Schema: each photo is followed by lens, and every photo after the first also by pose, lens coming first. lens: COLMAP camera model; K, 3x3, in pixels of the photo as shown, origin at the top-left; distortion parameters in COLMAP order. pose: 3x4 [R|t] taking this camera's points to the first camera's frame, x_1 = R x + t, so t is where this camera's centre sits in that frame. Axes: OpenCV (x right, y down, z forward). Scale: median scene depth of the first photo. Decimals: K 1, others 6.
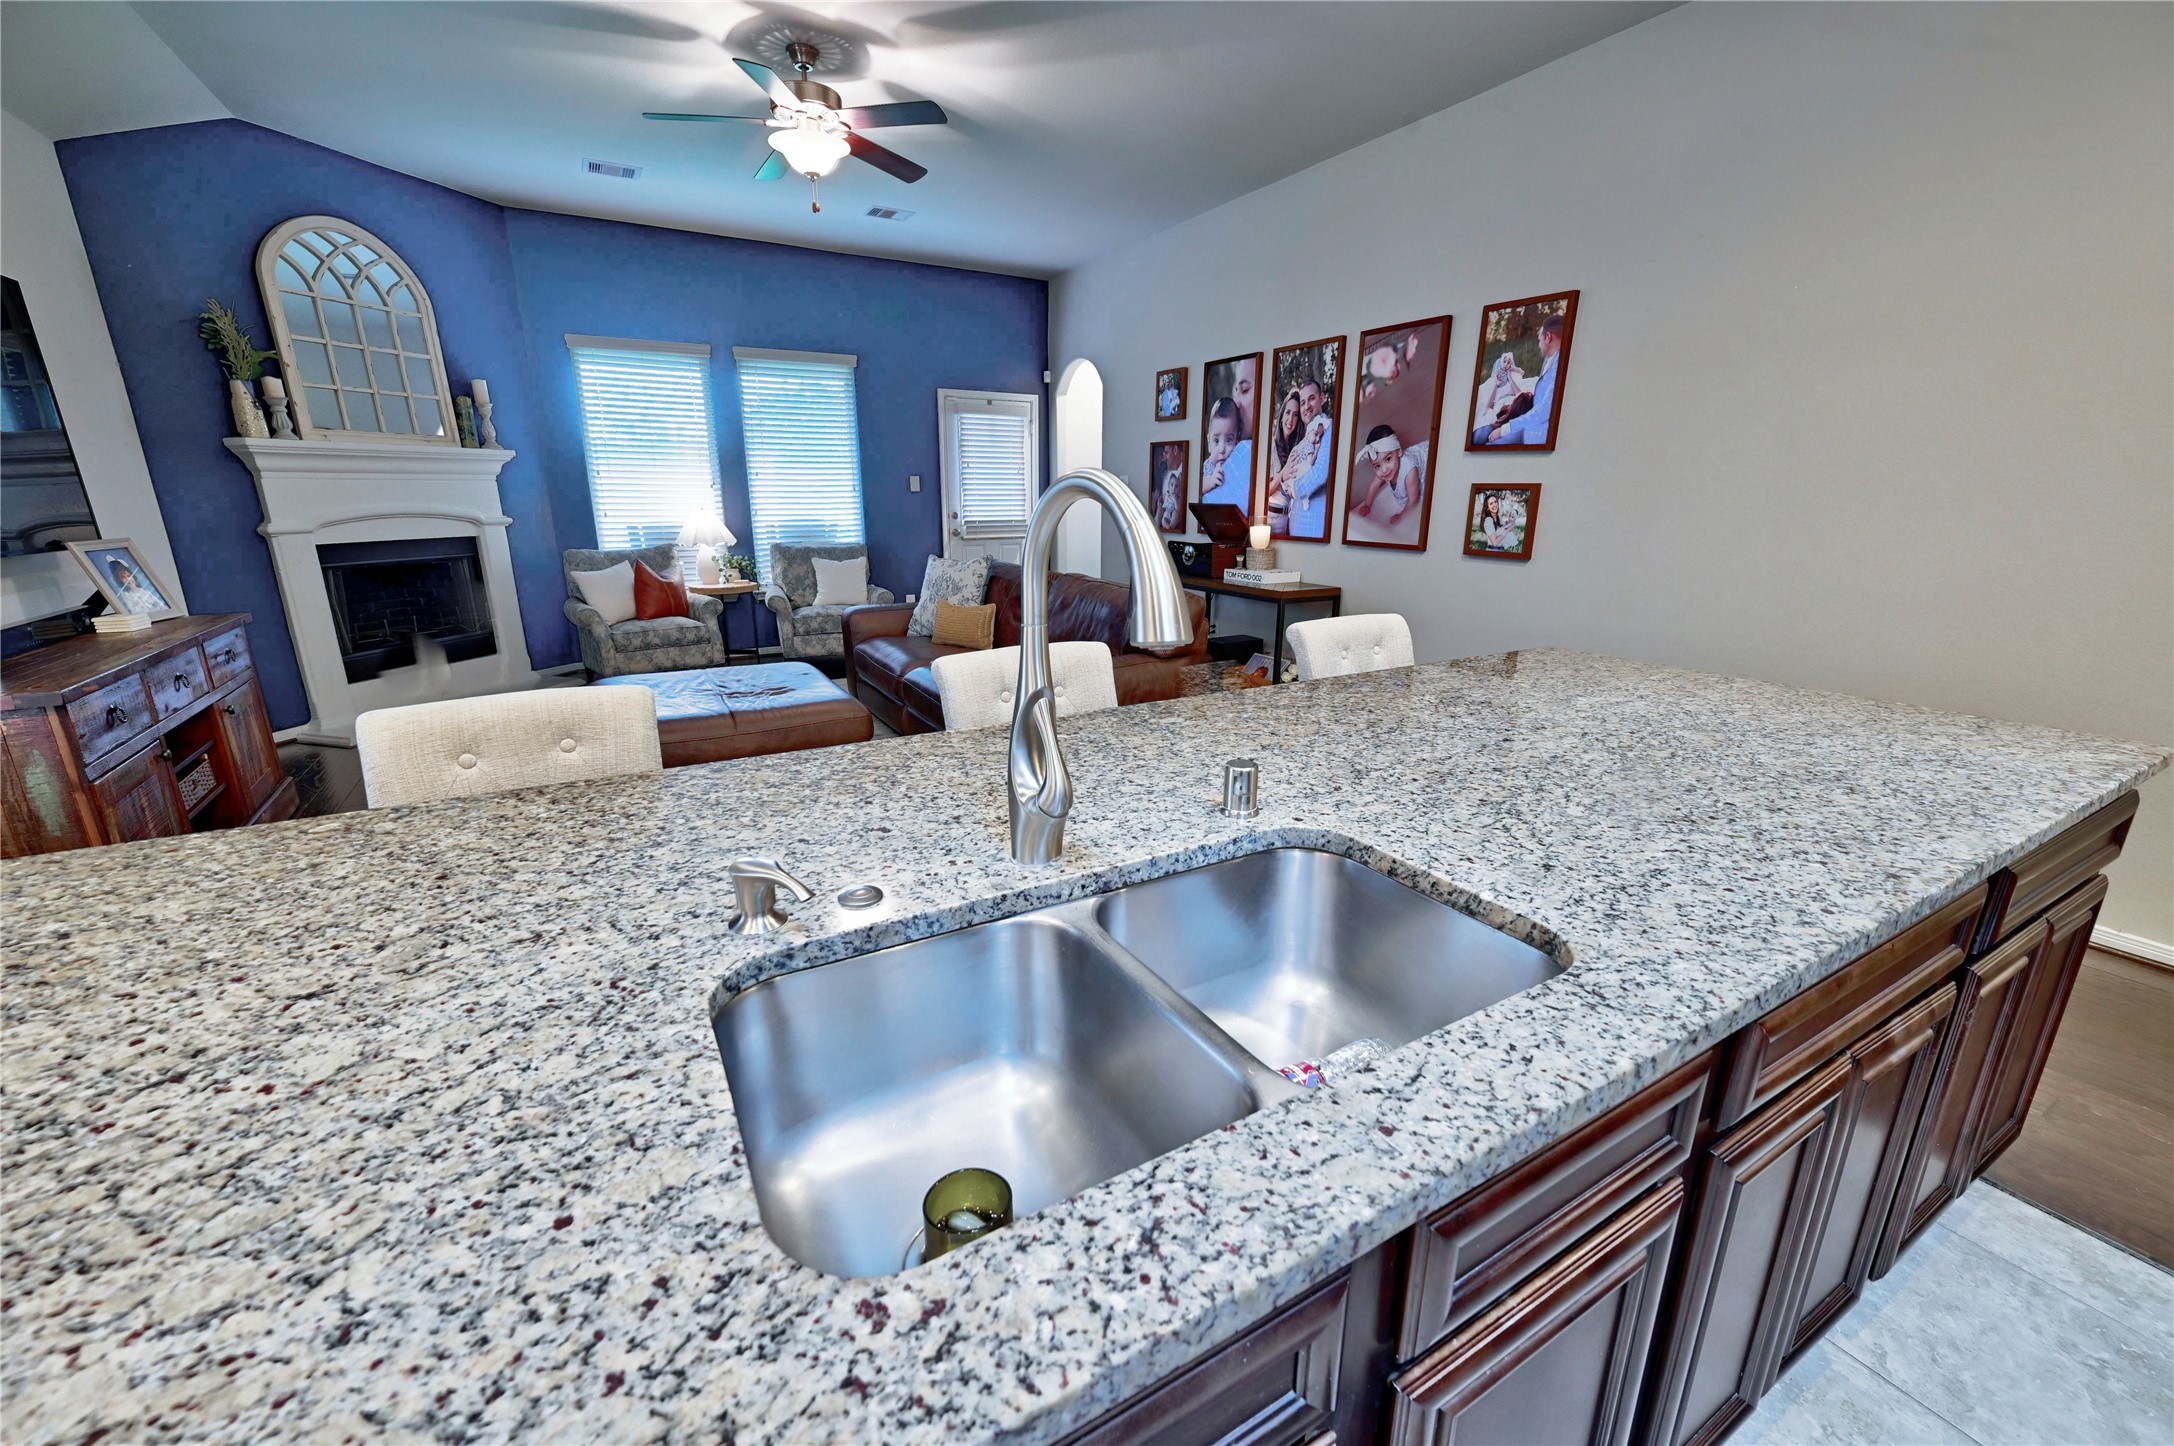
lens RADIAL K [[851.7, 0, 1086.4], [0, 851.7, 723.9], [0, 0, 1]] dist [-0.001012, -0.000284]
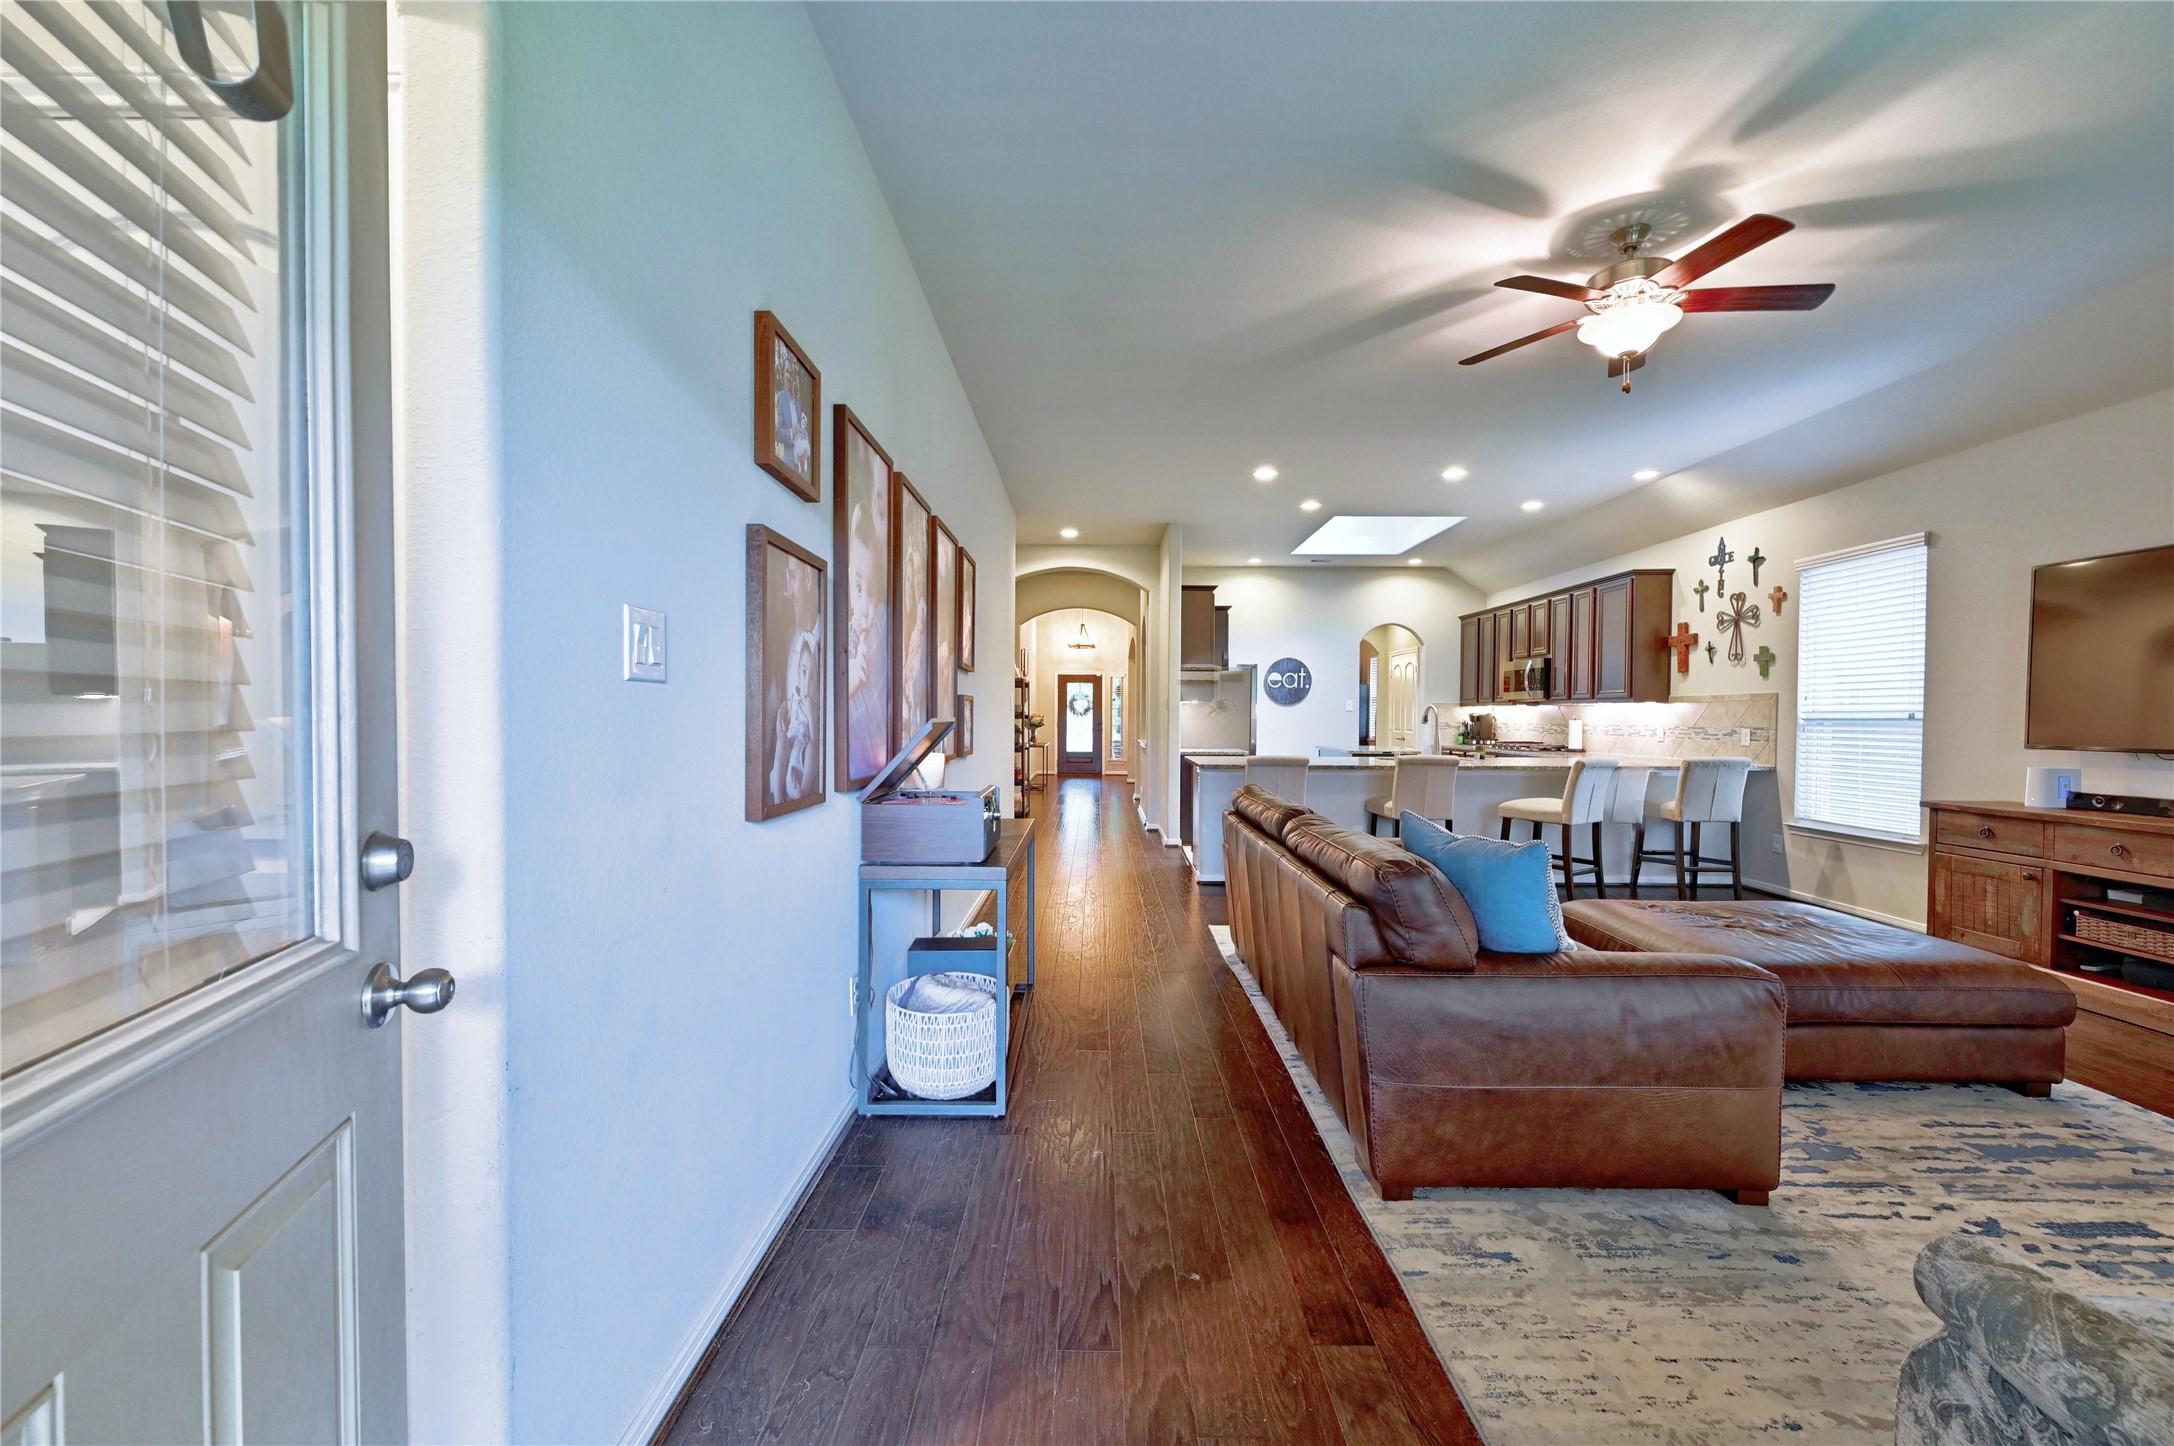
lens RADIAL K [[851.7, 0, 1086.4], [0, 851.7, 723.9], [0, 0, 1]] dist [-0.001012, -0.000284]
pose [[-0.859650, -0.013626, 0.510702, -0.201584], [0.127218, 0.962445, 0.239823, -0.381934], [-0.494790, 0.271134, -0.825632, 1.435173]]
